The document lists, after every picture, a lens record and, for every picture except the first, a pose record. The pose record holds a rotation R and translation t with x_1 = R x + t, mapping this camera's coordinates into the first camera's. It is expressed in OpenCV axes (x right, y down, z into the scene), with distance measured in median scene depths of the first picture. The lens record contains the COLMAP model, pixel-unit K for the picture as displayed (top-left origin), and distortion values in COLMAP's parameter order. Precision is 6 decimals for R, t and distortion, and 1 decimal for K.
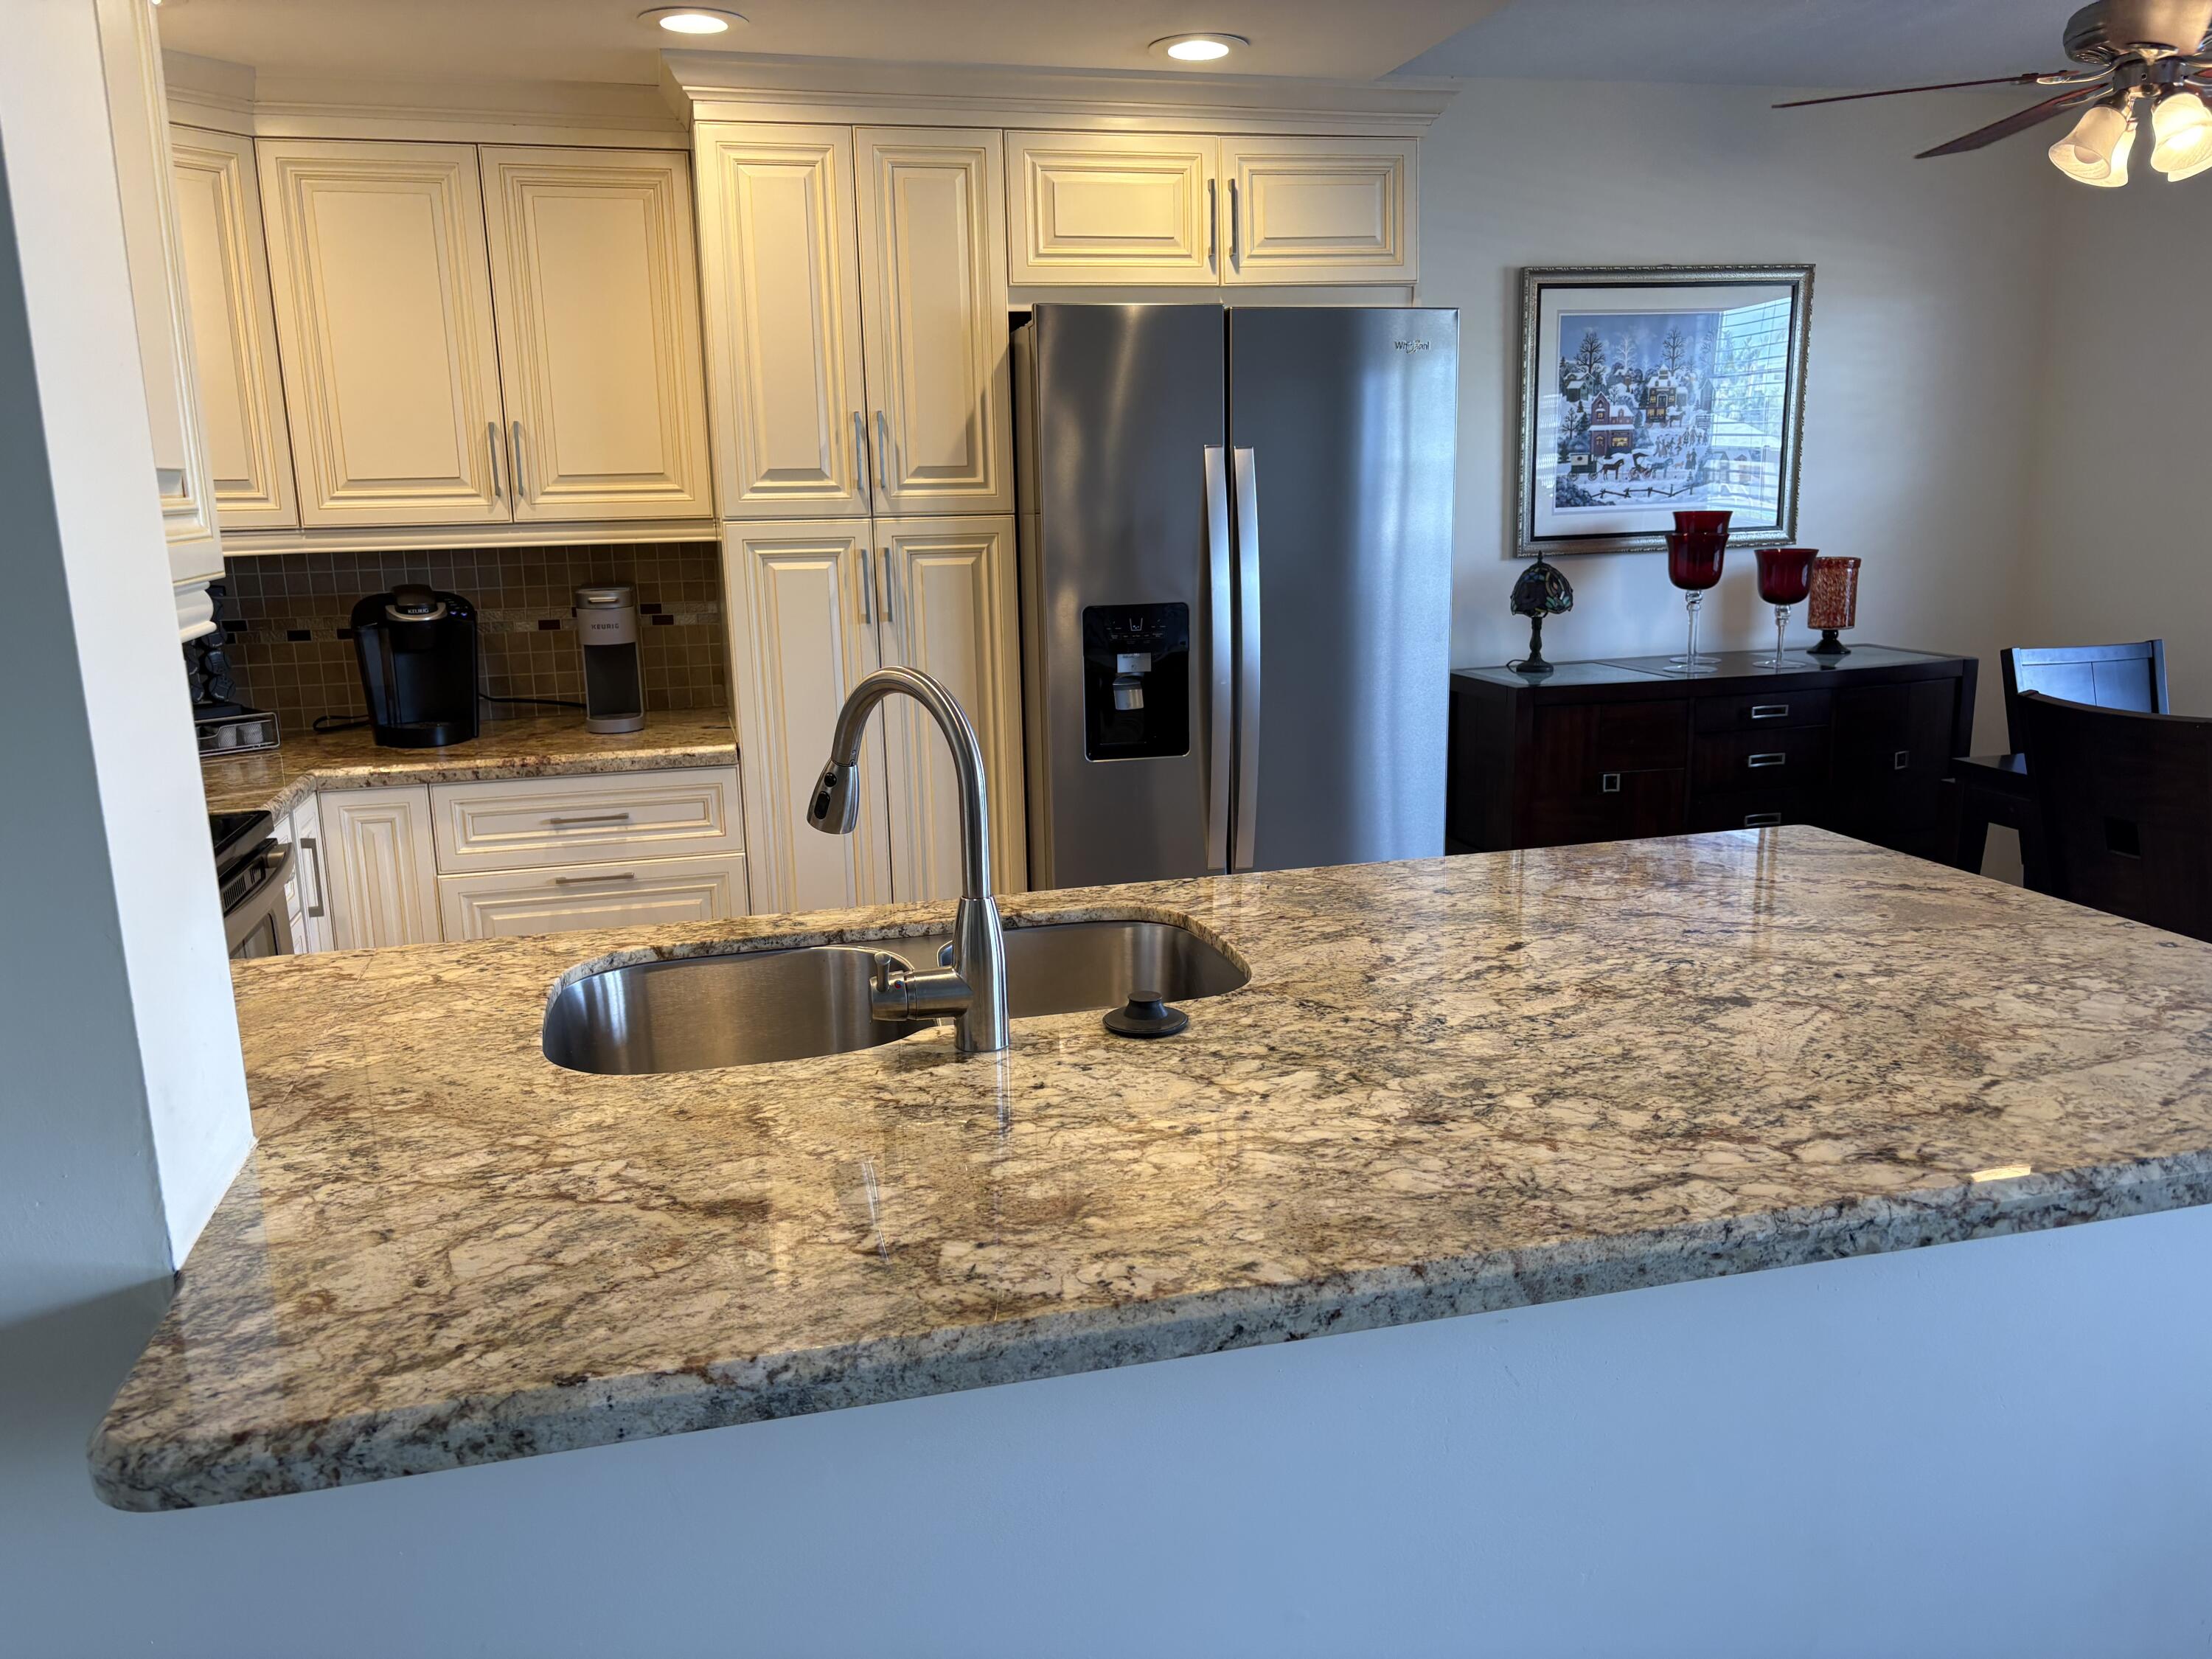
lens RADIAL K [[1647.9, 0, 1104.3], [0, 1647.9, 853.3], [0, 0, 1]] dist [-0.002183, 0.039816]
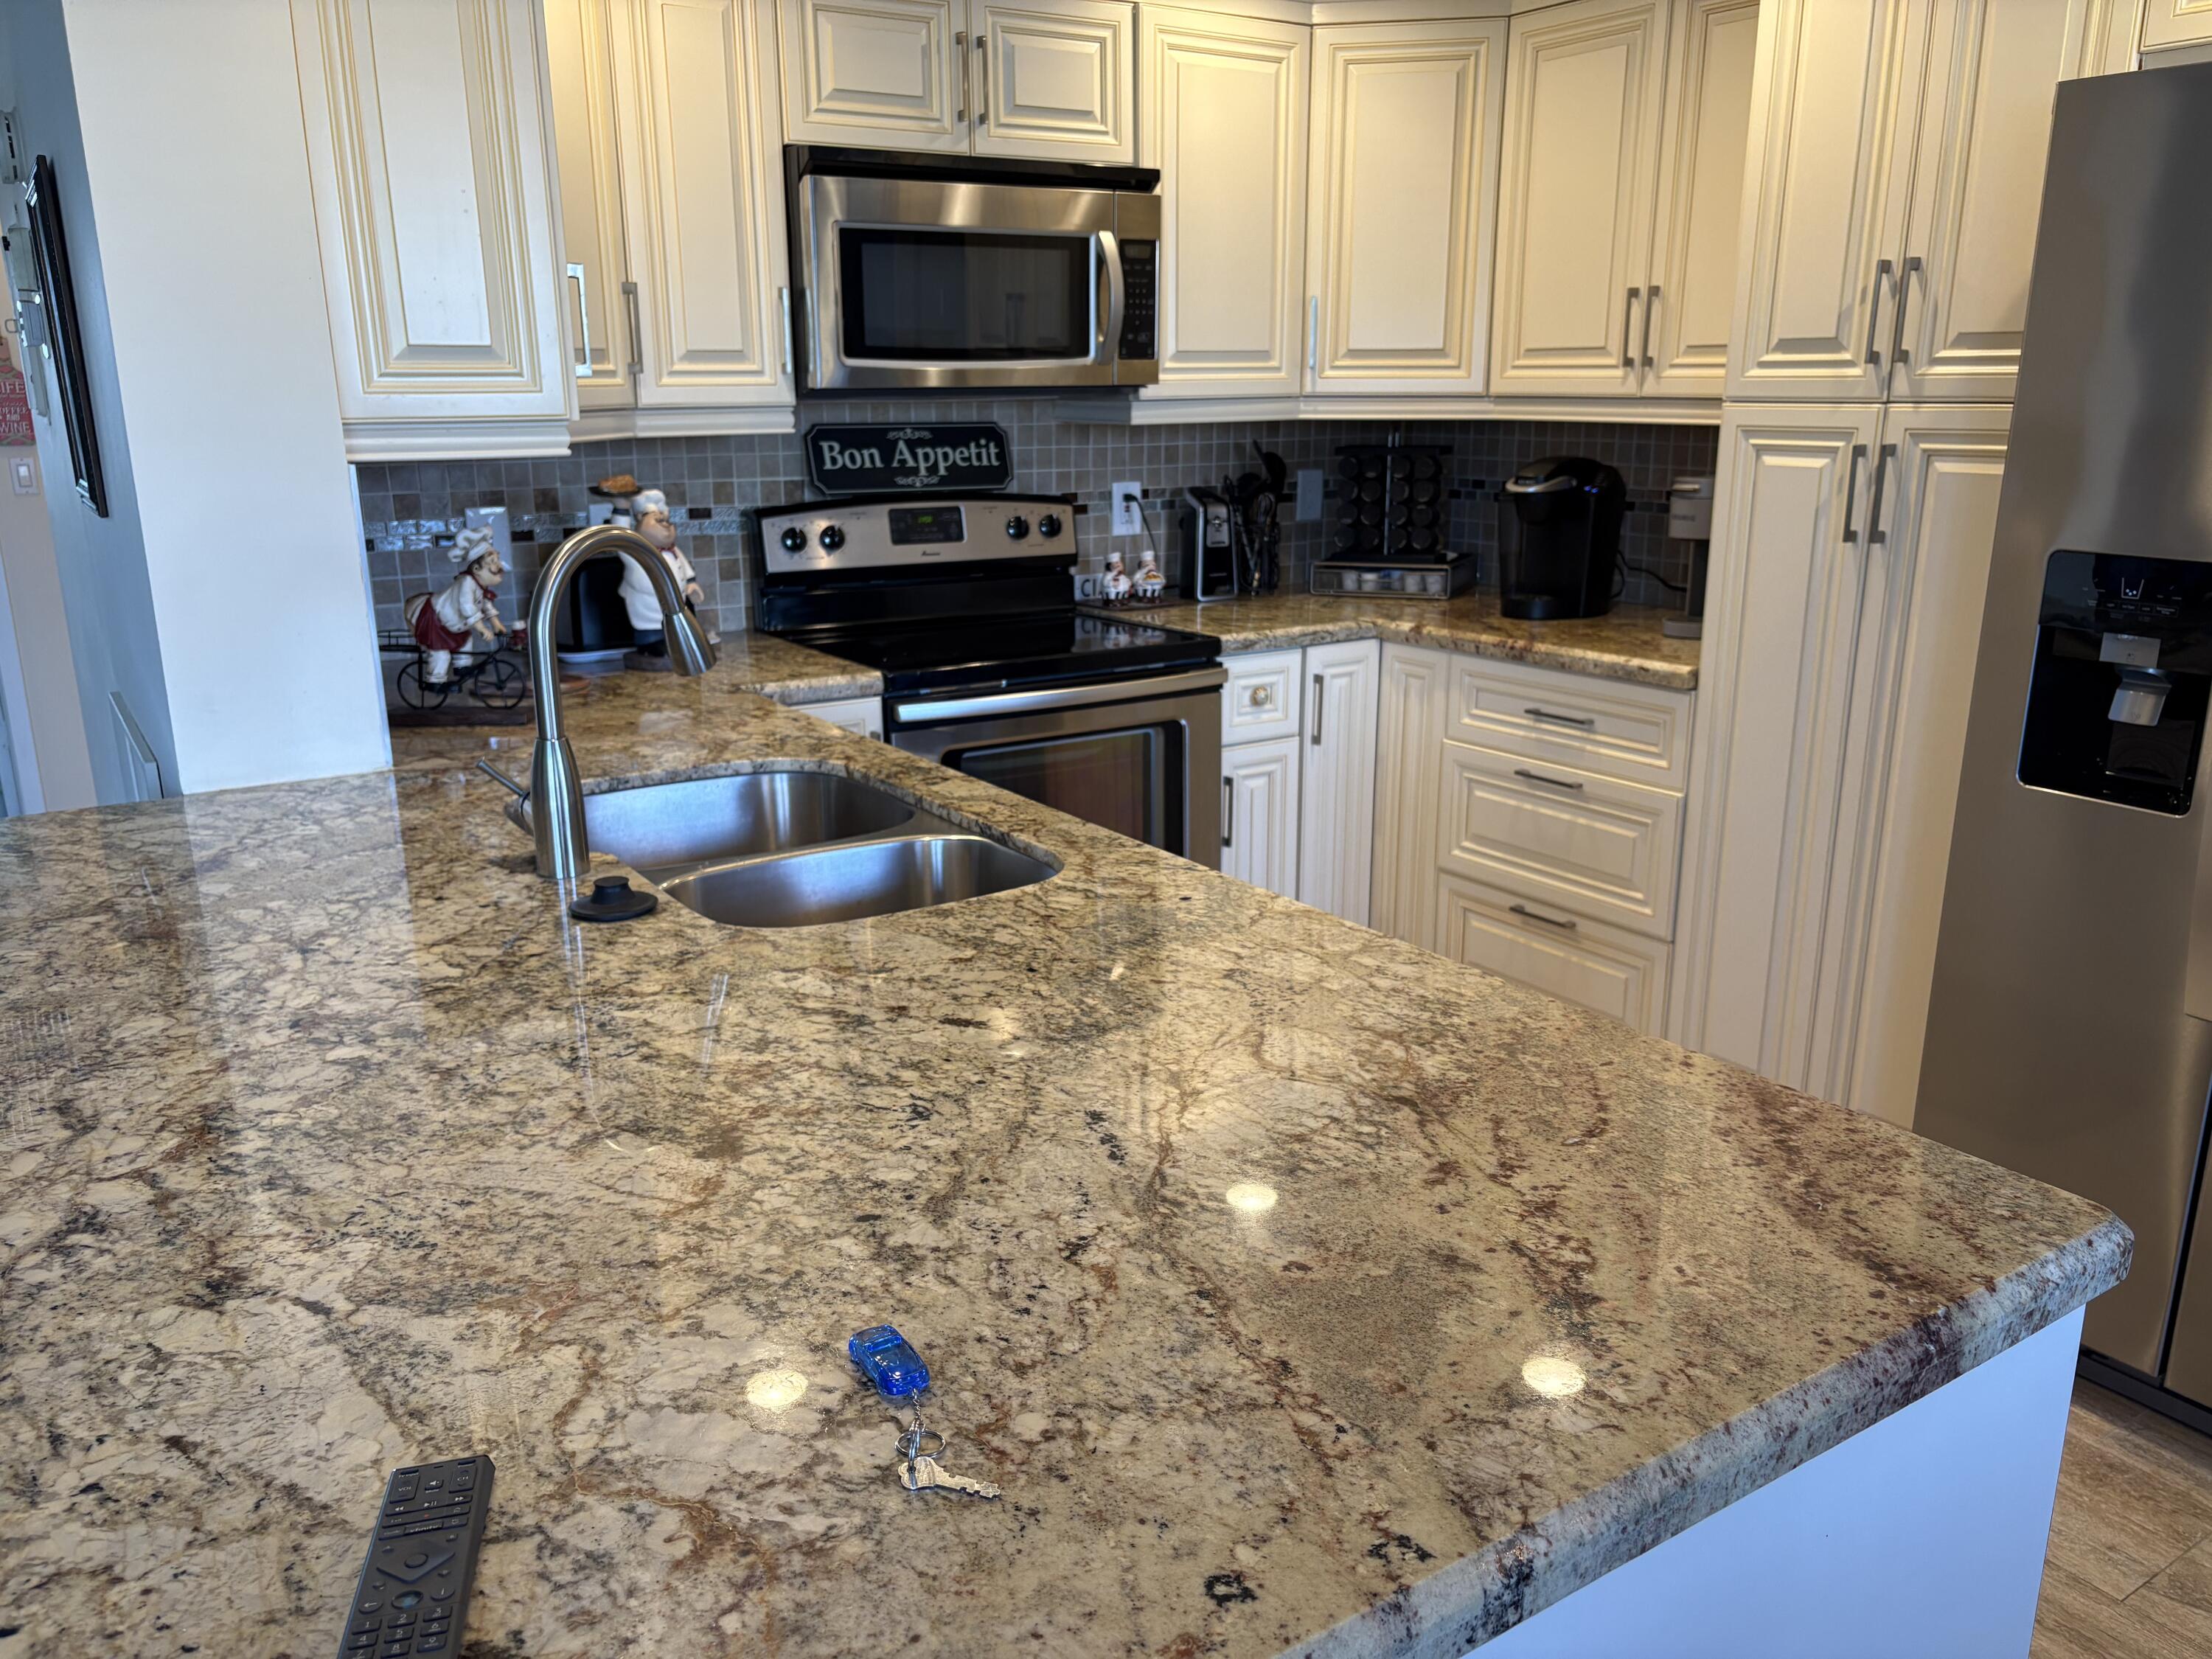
lens RADIAL K [[1671.4, 0, 1109.5], [0, 1671.4, 830.6], [0, 0, 1]] dist [0.020455, -0.009641]
pose [[0.334403, 0.263599, -0.904815, 1.036611], [-0.206322, 0.957274, 0.202629, -0.211878], [0.919568, 0.118923, 0.374502, 0.877533]]
